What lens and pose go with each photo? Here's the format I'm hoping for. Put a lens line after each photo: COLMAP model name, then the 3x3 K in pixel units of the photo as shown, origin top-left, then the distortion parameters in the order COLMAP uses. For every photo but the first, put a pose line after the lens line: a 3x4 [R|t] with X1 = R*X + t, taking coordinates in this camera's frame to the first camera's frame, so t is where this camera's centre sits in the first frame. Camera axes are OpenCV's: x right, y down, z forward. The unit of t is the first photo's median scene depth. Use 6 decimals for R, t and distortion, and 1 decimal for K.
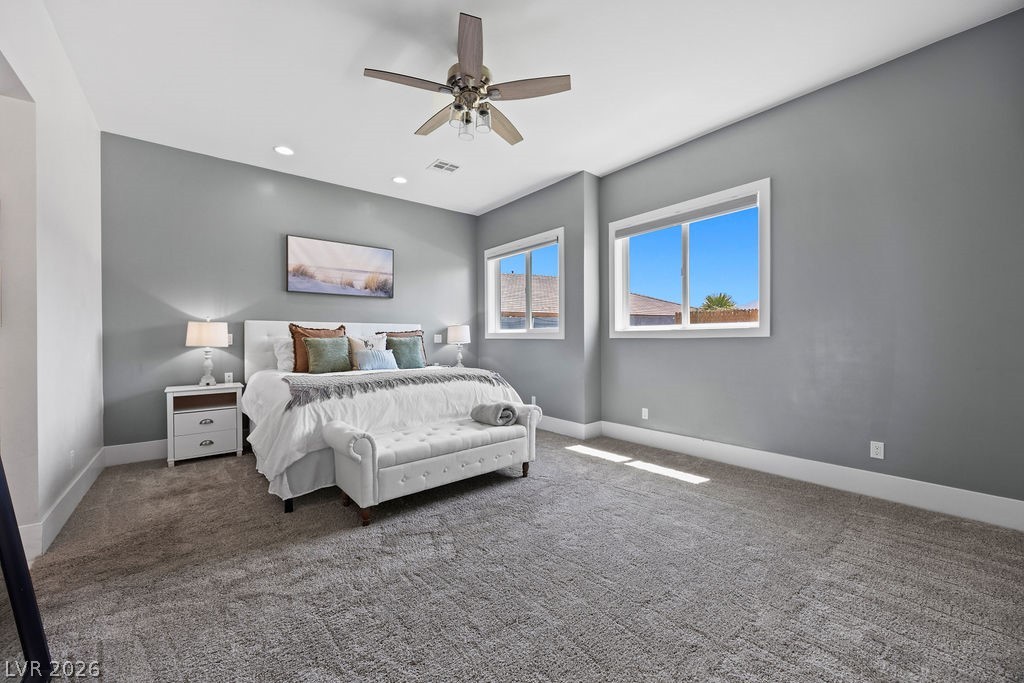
lens RADIAL K [[398.4, 0, 510.1], [0, 398.4, 340.4], [0, 0, 1]] dist [-0.001007, -0.000279]
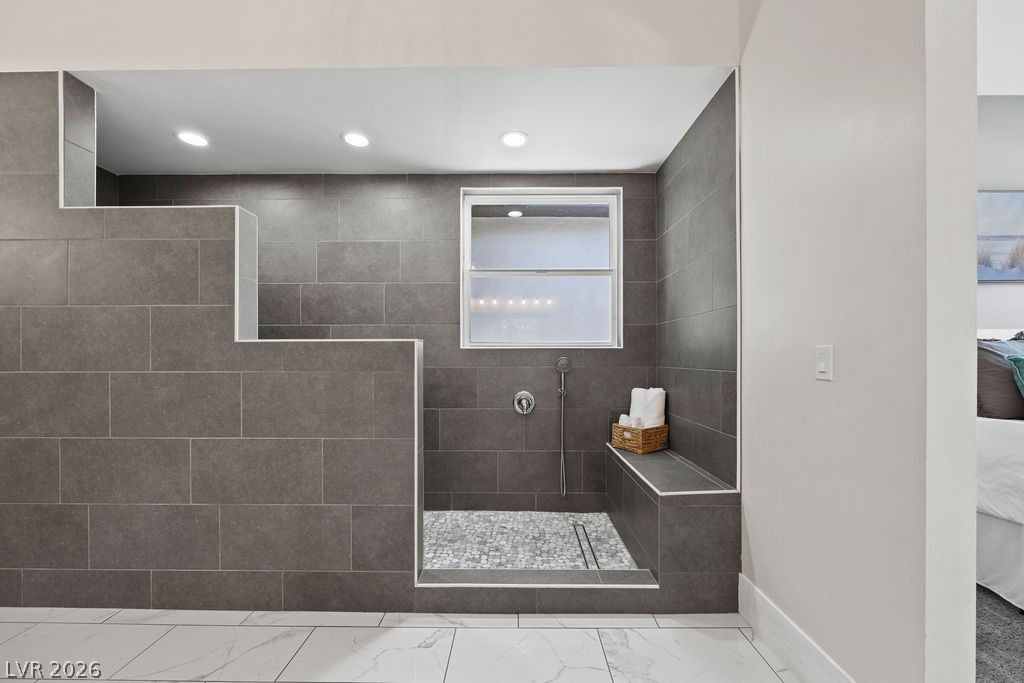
lens RADIAL K [[421.9, 0, 505.9], [0, 421.9, 350.2], [0, 0, 1]] dist [-0.001719, 0.000796]
pose [[0.774991, -0.010799, -0.631880, -0.691320], [-0.003469, 0.999766, -0.021340, 0.001064], [0.631963, 0.018731, 0.774772, 0.126691]]
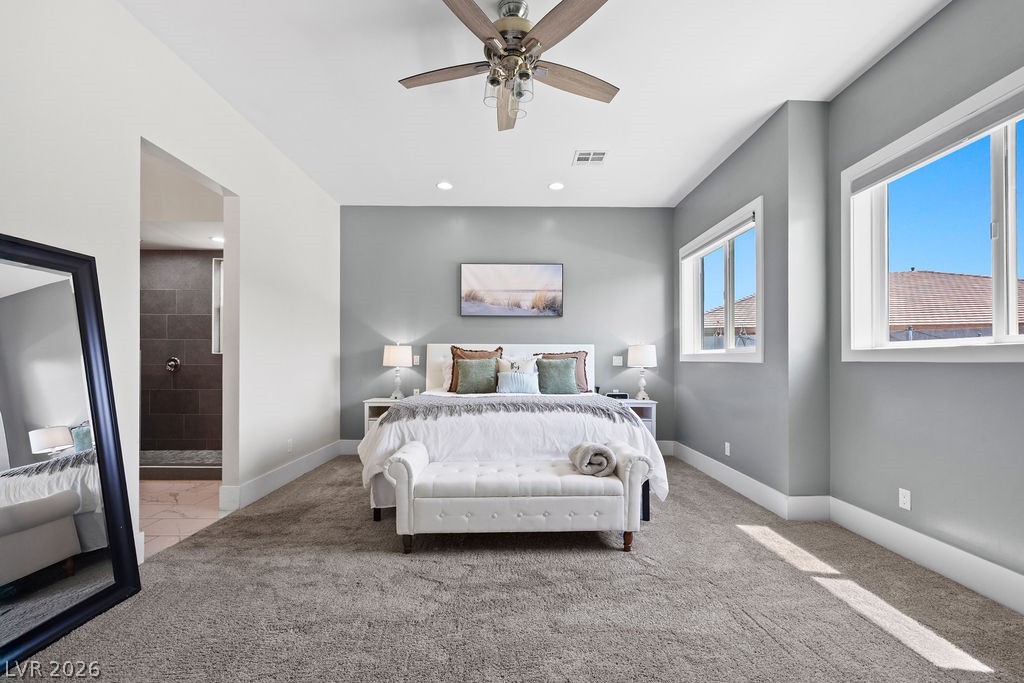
lens RADIAL K [[421.9, 0, 510.2], [0, 421.9, 361.0], [0, 0, 1]] dist [-0.001719, 0.000796]
pose [[0.784795, 0.006099, -0.619726, 0.288733], [-0.008758, 0.999961, -0.001250, -0.001643], [0.619694, 0.006408, 0.784817, 0.217006]]
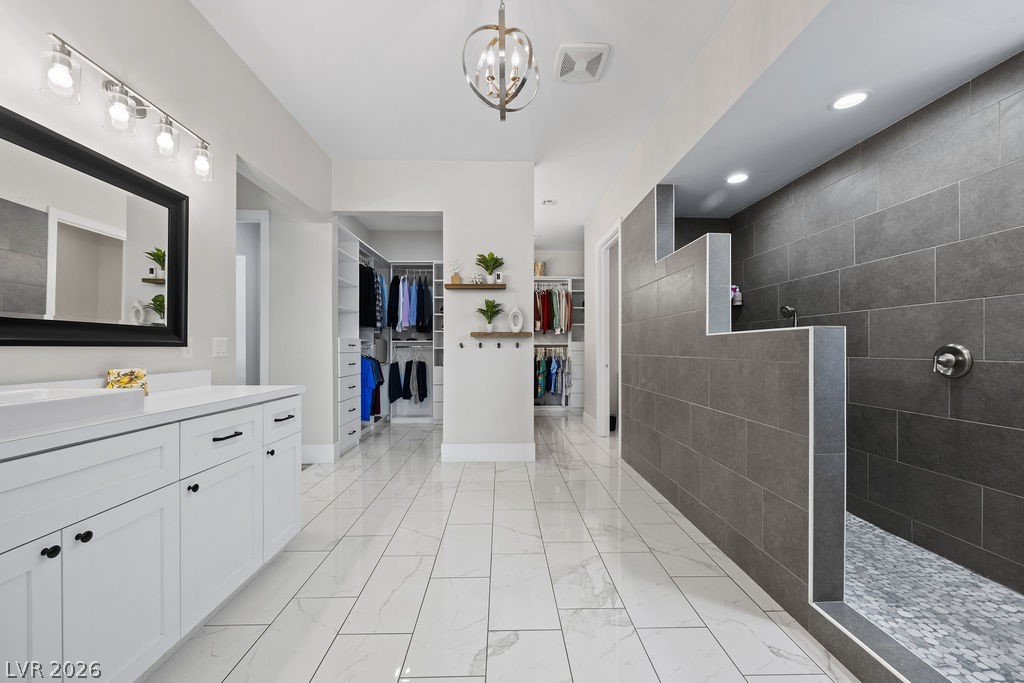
lens RADIAL K [[398.4, 0, 514.8], [0, 398.4, 346.2], [0, 0, 1]] dist [-0.001007, -0.000279]
pose [[-0.600592, -0.002884, -0.799551, -0.571755], [-0.004026, 0.999992, -0.000583, 0.000587], [0.799546, 0.002869, -0.600598, 0.448543]]
